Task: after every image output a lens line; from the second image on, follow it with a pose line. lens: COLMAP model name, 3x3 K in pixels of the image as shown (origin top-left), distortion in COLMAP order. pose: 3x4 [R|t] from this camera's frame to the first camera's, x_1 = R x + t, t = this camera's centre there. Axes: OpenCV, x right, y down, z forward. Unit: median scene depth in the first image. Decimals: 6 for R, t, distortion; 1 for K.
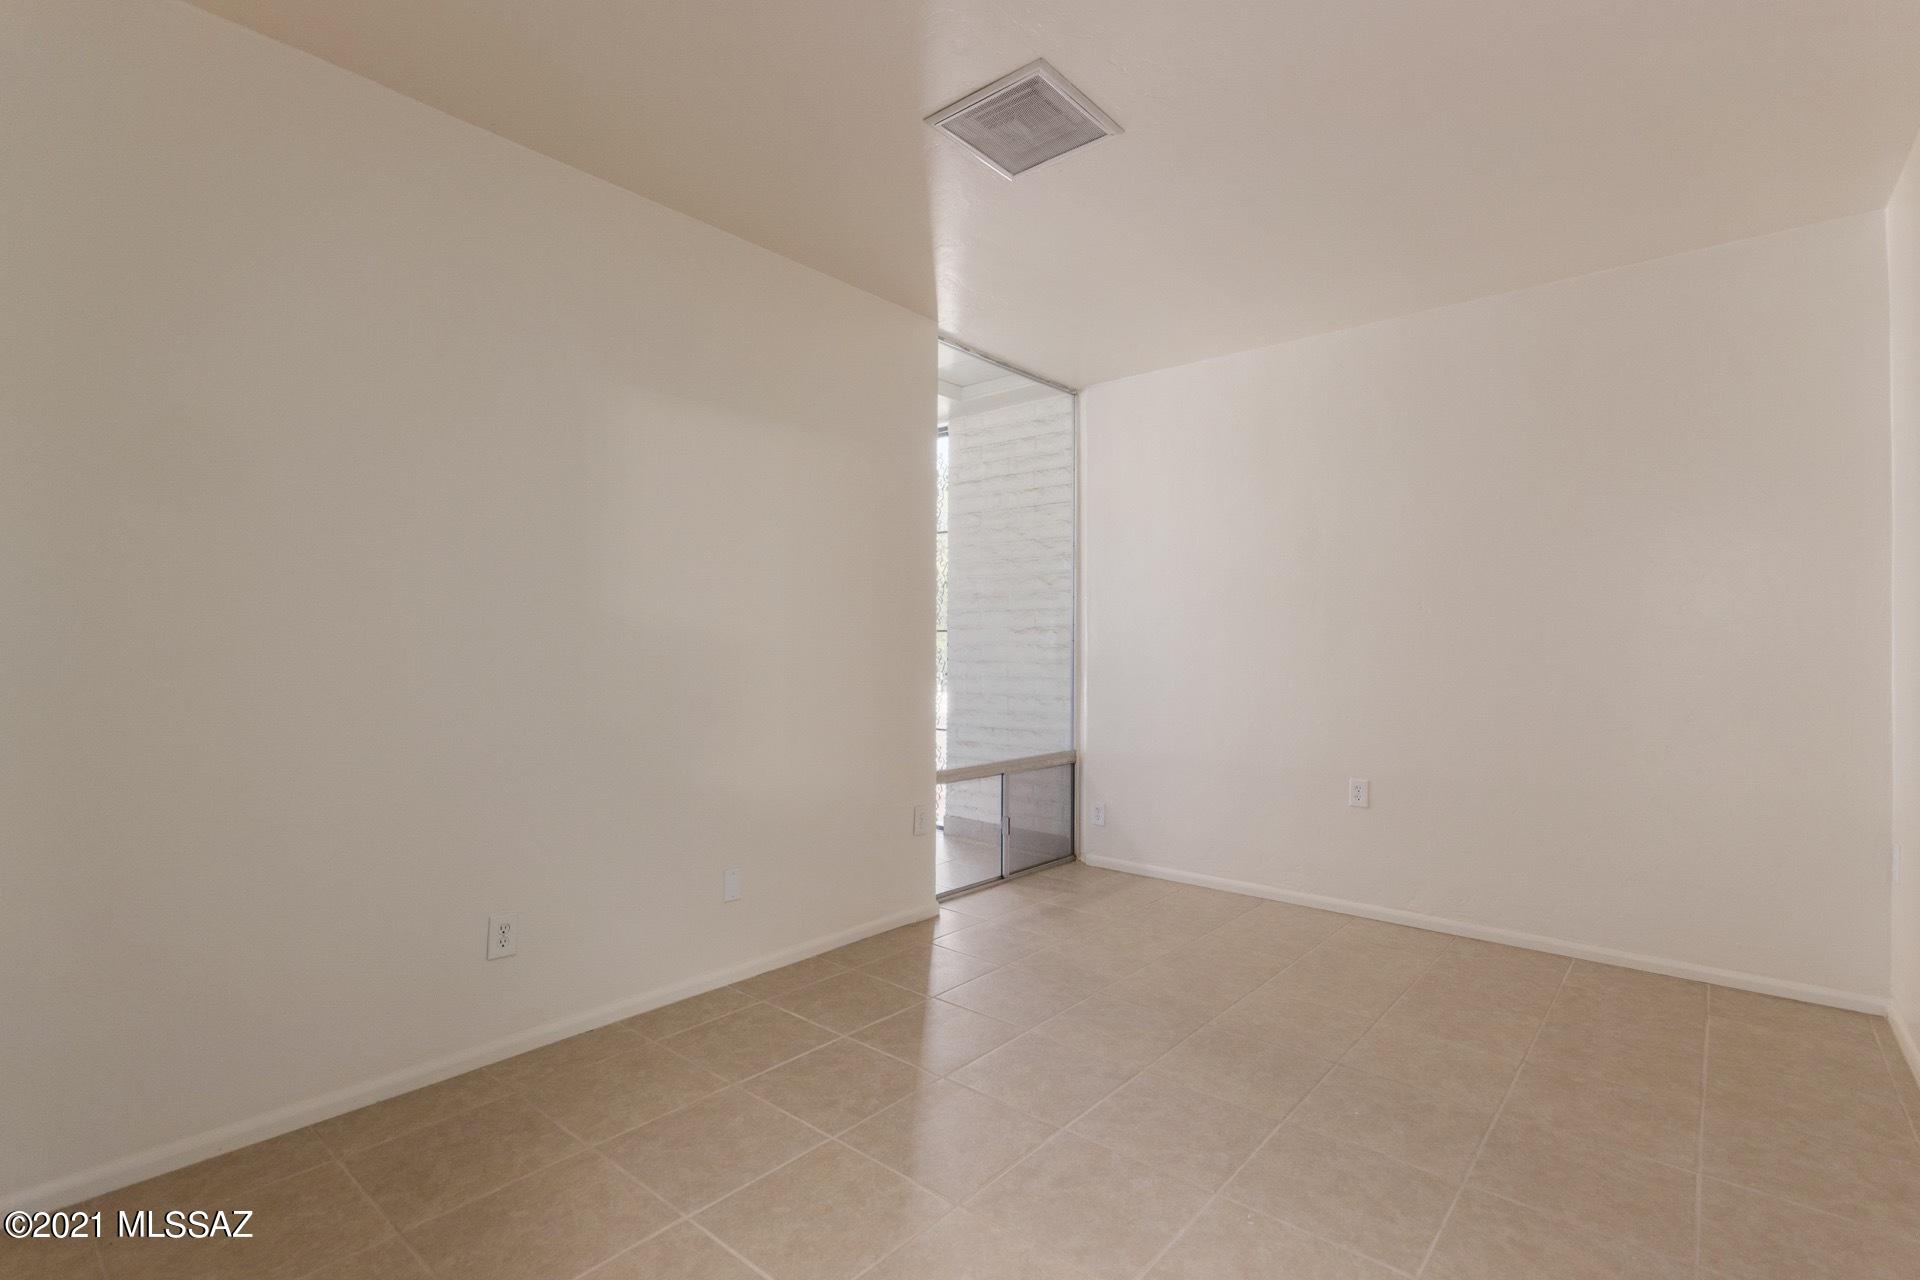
lens RADIAL K [[901.1, 0, 960.0], [0, 901.1, 640.0], [0, 0, 1]] dist [0.001799, 0.000398]
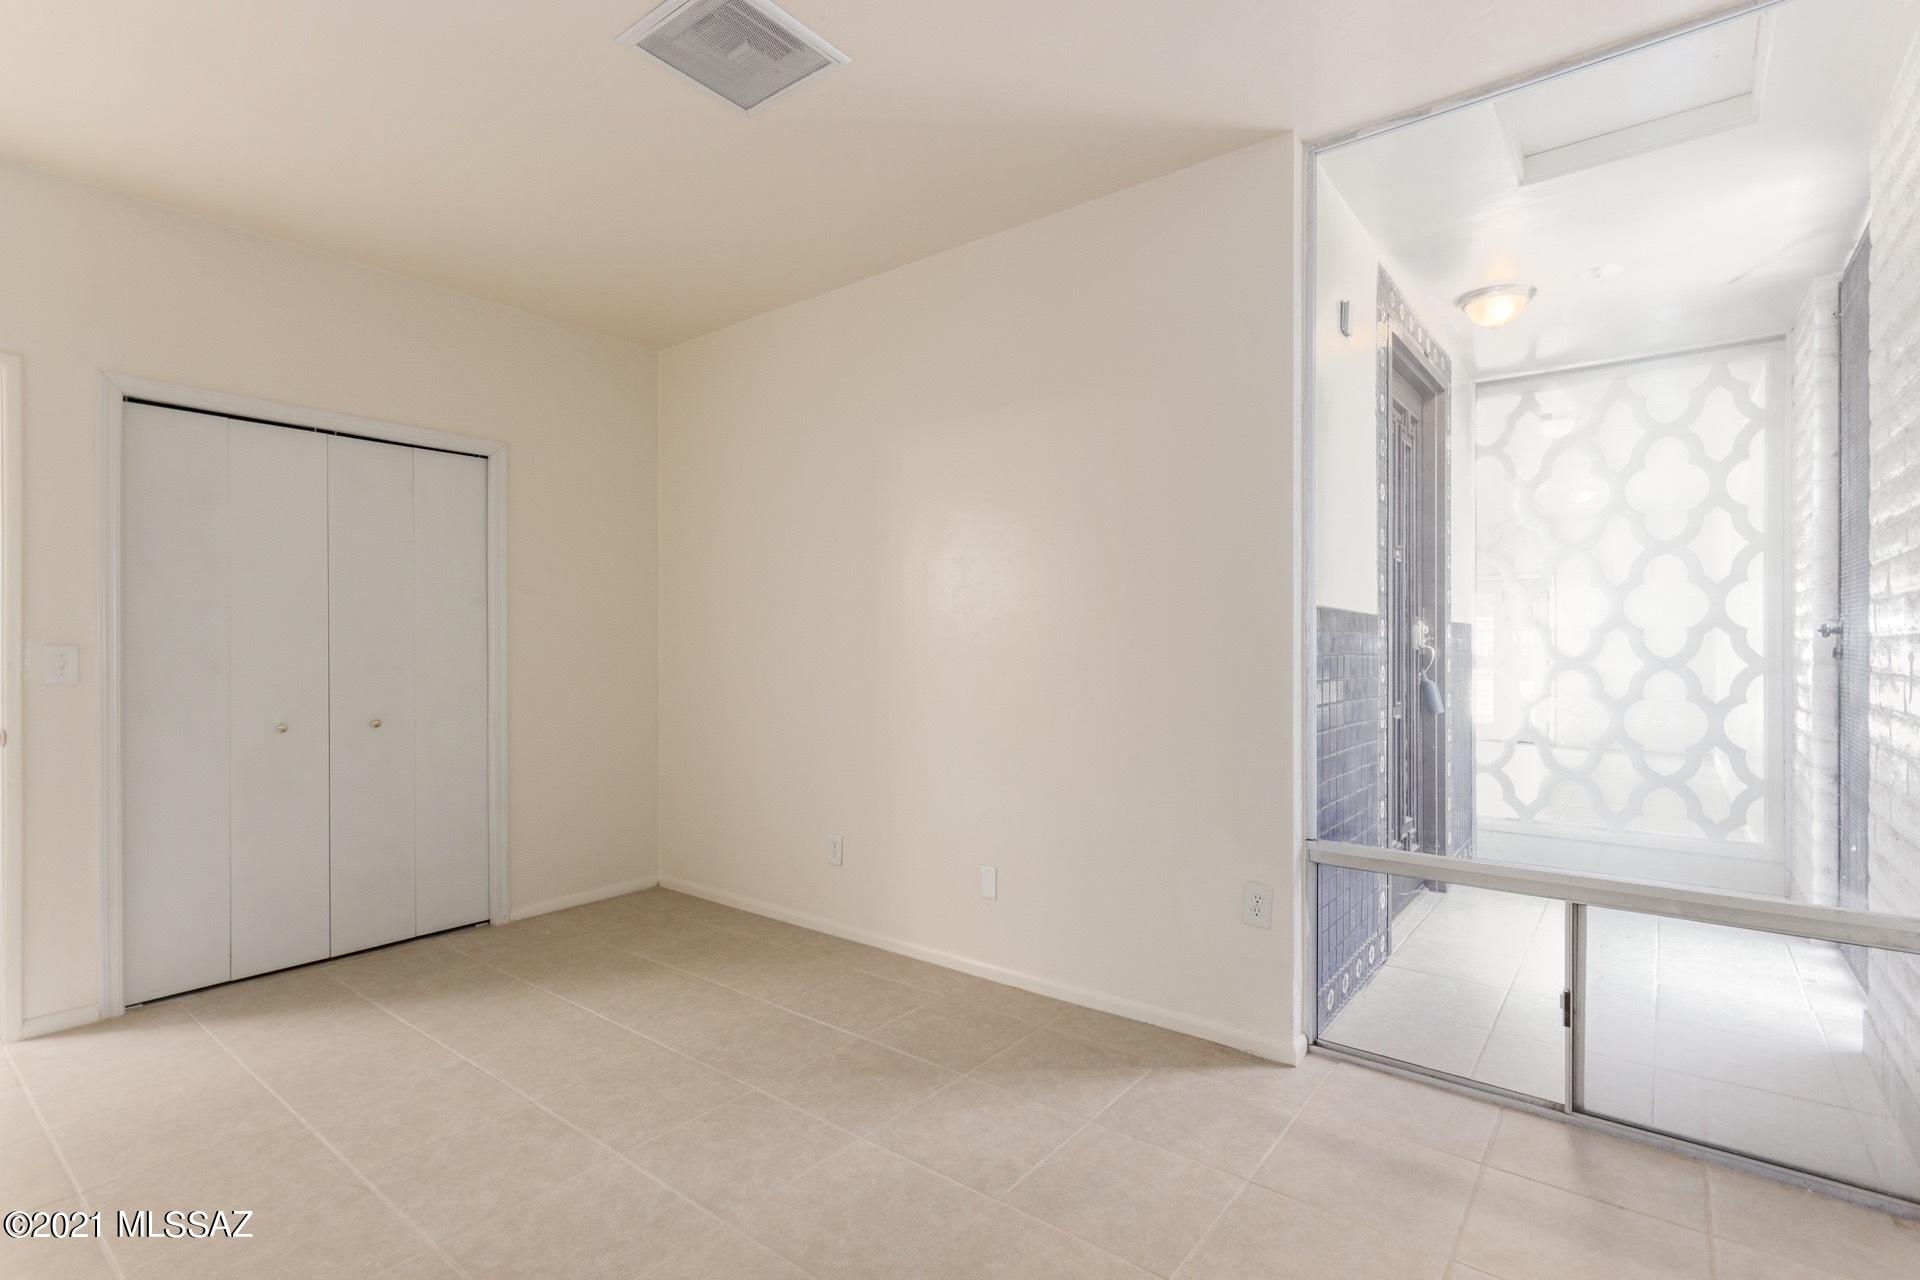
lens RADIAL K [[901.1, 0, 960.0], [0, 901.1, 640.0], [0, 0, 1]] dist [0.001799, 0.000398]
pose [[0.038205, -0.013490, -0.999179, 0.875316], [0.008827, 0.999874, -0.013161, 0.017951], [0.999231, -0.008317, 0.038319, 1.080386]]
